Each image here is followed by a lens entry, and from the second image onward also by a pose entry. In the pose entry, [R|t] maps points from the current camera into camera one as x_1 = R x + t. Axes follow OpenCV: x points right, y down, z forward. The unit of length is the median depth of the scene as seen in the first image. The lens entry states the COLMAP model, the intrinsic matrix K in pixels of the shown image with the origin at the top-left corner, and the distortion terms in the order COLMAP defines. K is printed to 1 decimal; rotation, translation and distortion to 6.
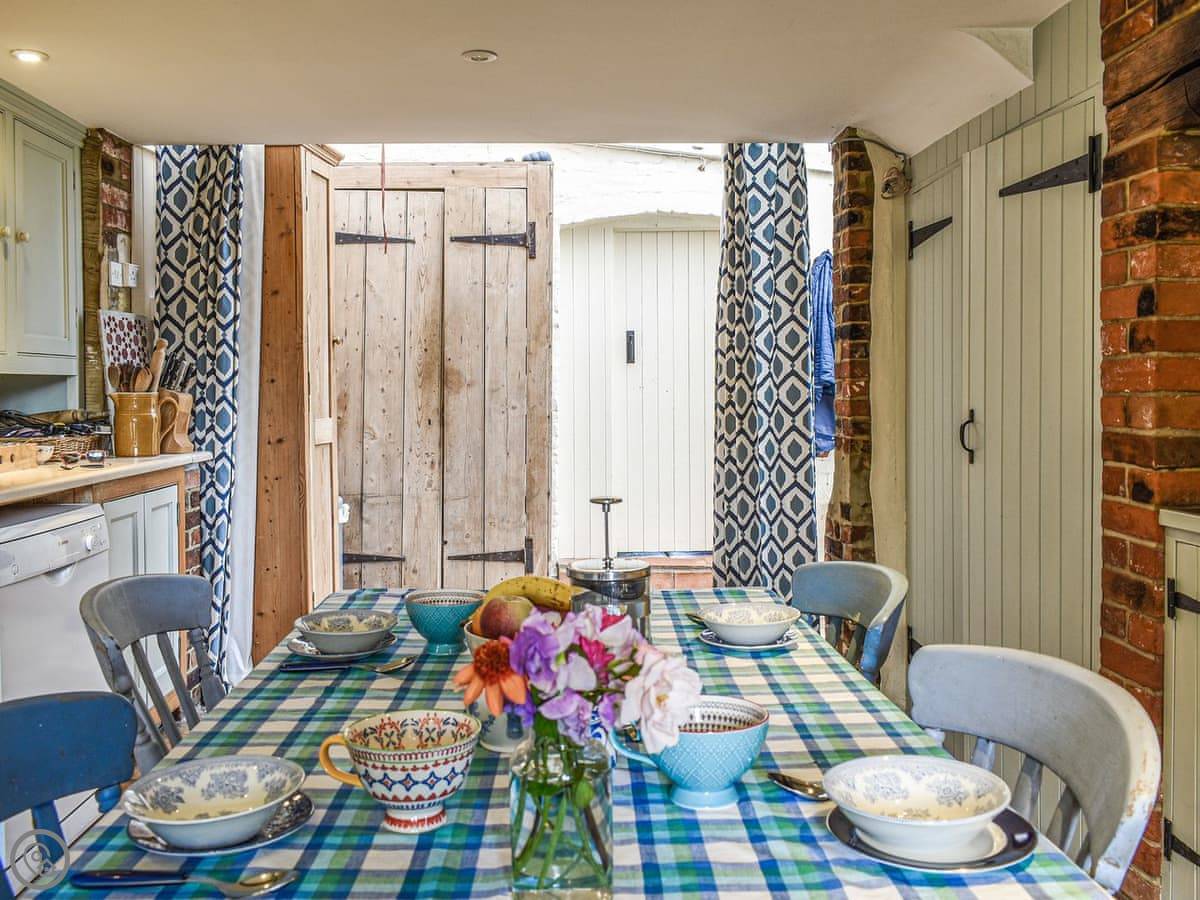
lens RADIAL K [[1122.0, 0, 599.4], [0, 1122.0, 400.2], [0, 0, 1]] dist [-0.015429, 0.006143]
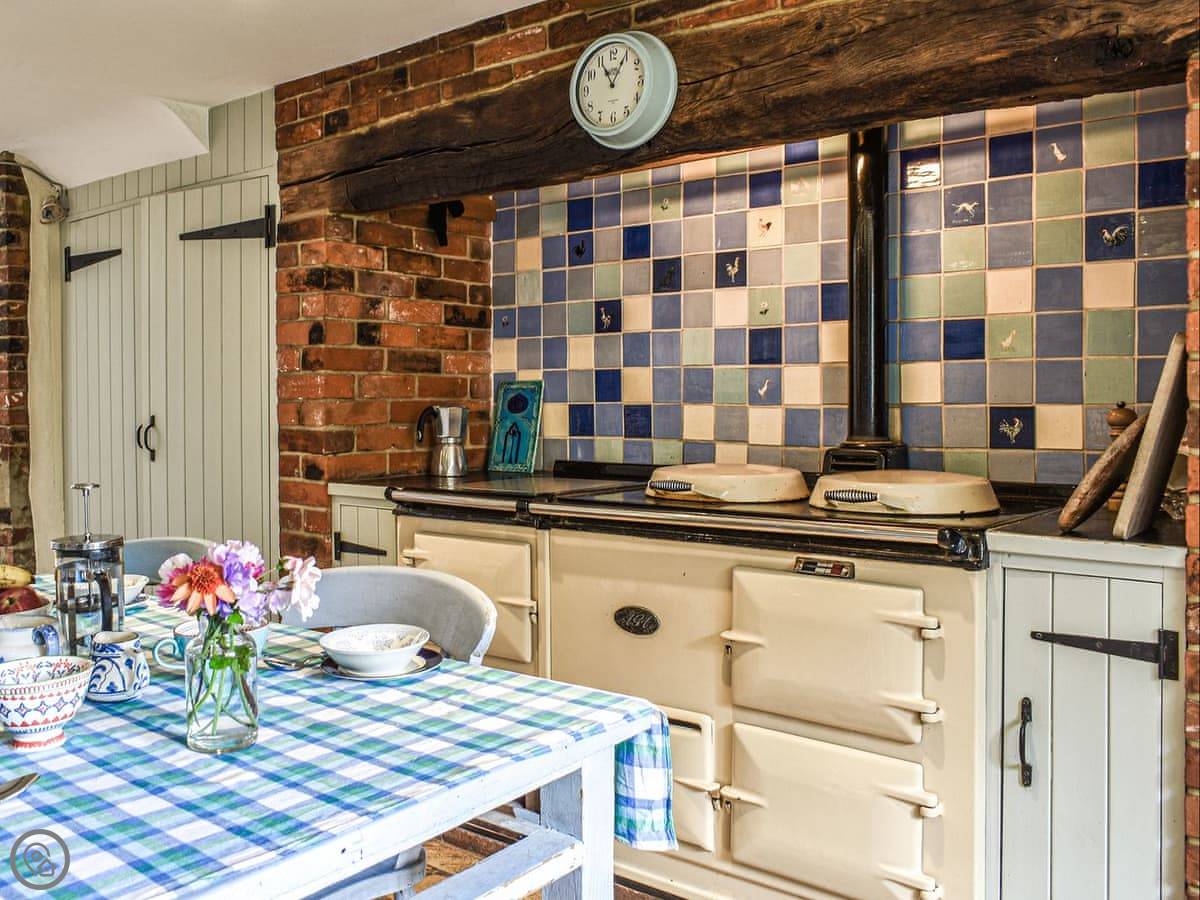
lens RADIAL K [[1096.4, 0, 596.5], [0, 1096.4, 395.8], [0, 0, 1]] dist [-0.012392, 0.003370]
pose [[0.632848, -0.003618, 0.774268, -0.322901], [0.014720, 0.999865, -0.007359, 0.003421], [-0.774136, 0.016054, 0.632815, -0.115226]]
